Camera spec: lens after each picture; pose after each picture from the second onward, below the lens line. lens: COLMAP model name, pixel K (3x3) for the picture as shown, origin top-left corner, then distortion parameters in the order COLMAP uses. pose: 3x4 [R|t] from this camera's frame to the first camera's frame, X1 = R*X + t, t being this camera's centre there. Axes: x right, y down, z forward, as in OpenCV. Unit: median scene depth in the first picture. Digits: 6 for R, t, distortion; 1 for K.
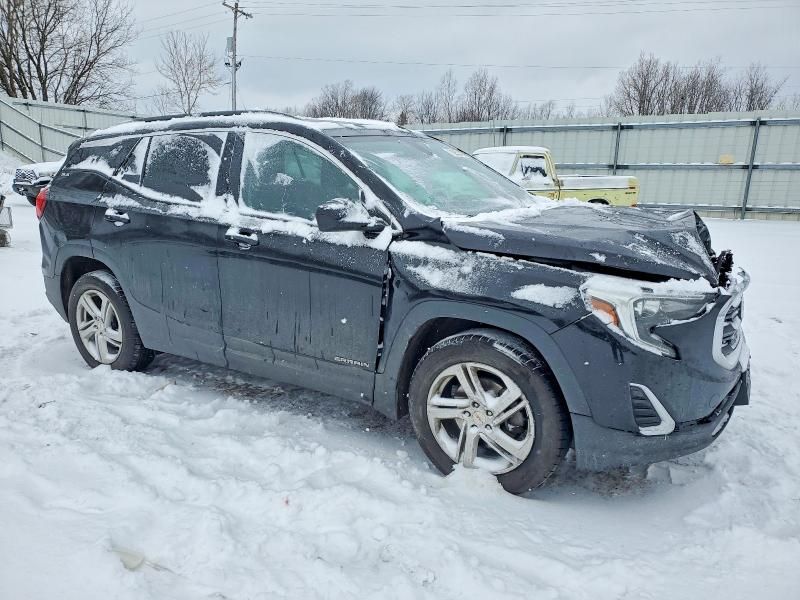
lens RADIAL K [[588.3, 0, 399.9], [0, 588.3, 327.8], [0, 0, 1]] dist [0.016424, -0.002687]
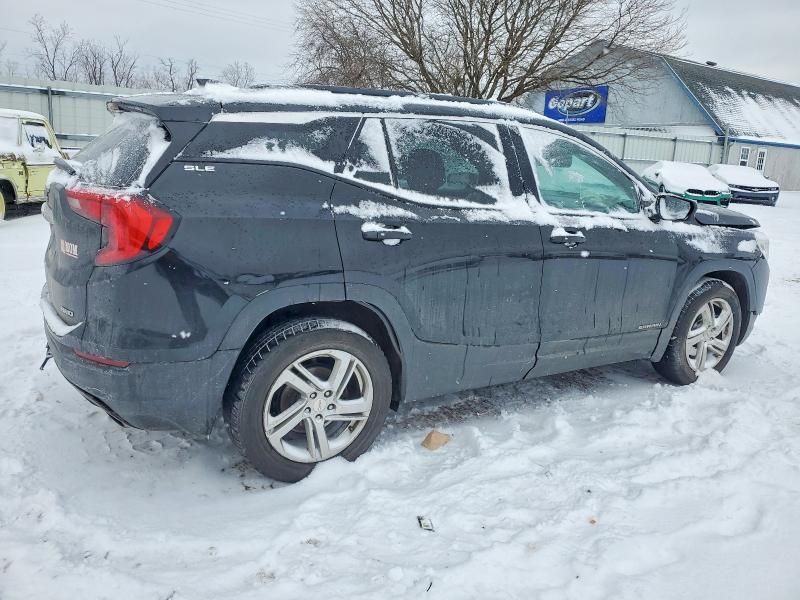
lens RADIAL K [[580.7, 0, 400.0], [0, 580.7, 300.0], [0, 0, 1]] dist [0.050968, -0.006815]
pose [[0.476167, -0.199471, 0.856432, -1.134170], [0.193843, 0.973785, 0.119029, -0.199268], [-0.857724, 0.109336, 0.502350, 0.685239]]
